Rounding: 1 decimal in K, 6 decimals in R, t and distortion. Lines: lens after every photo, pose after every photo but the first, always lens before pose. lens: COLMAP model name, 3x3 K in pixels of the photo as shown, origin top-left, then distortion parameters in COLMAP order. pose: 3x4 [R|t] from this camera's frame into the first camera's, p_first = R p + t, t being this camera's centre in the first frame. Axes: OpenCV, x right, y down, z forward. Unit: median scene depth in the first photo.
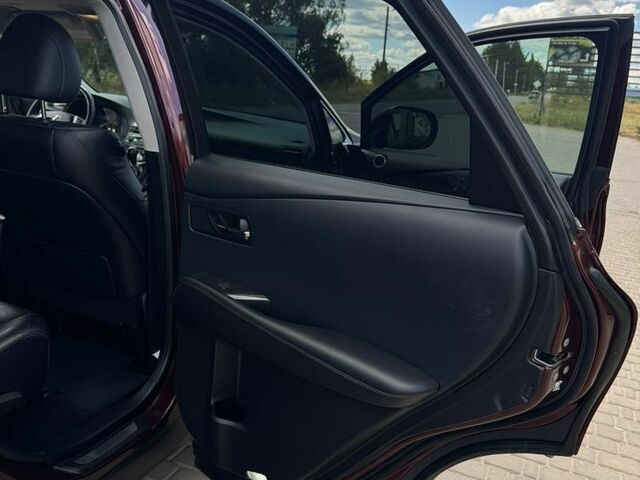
lens RADIAL K [[593.4, 0, 326.2], [0, 593.4, 242.8], [0, 0, 1]] dist [0.013369, -0.009044]
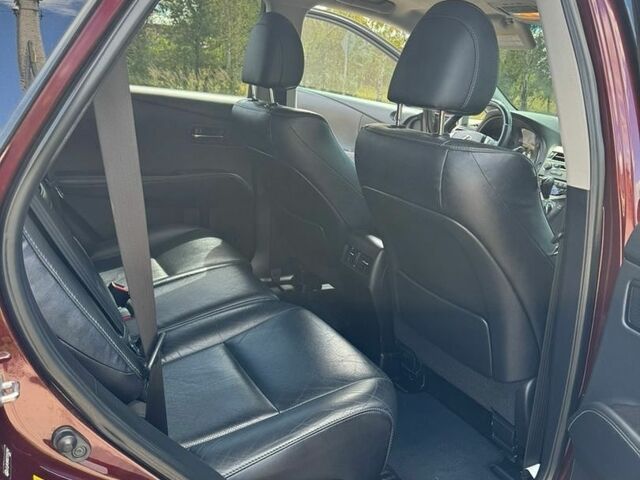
lens RADIAL K [[593.4, 0, 326.2], [0, 593.4, 242.8], [0, 0, 1]] dist [0.013369, -0.009044]
pose [[0.784916, 0.145739, -0.602219, -0.067098], [-0.170783, 0.985182, 0.015823, -0.036440], [0.595601, 0.090429, 0.798174, 0.194784]]
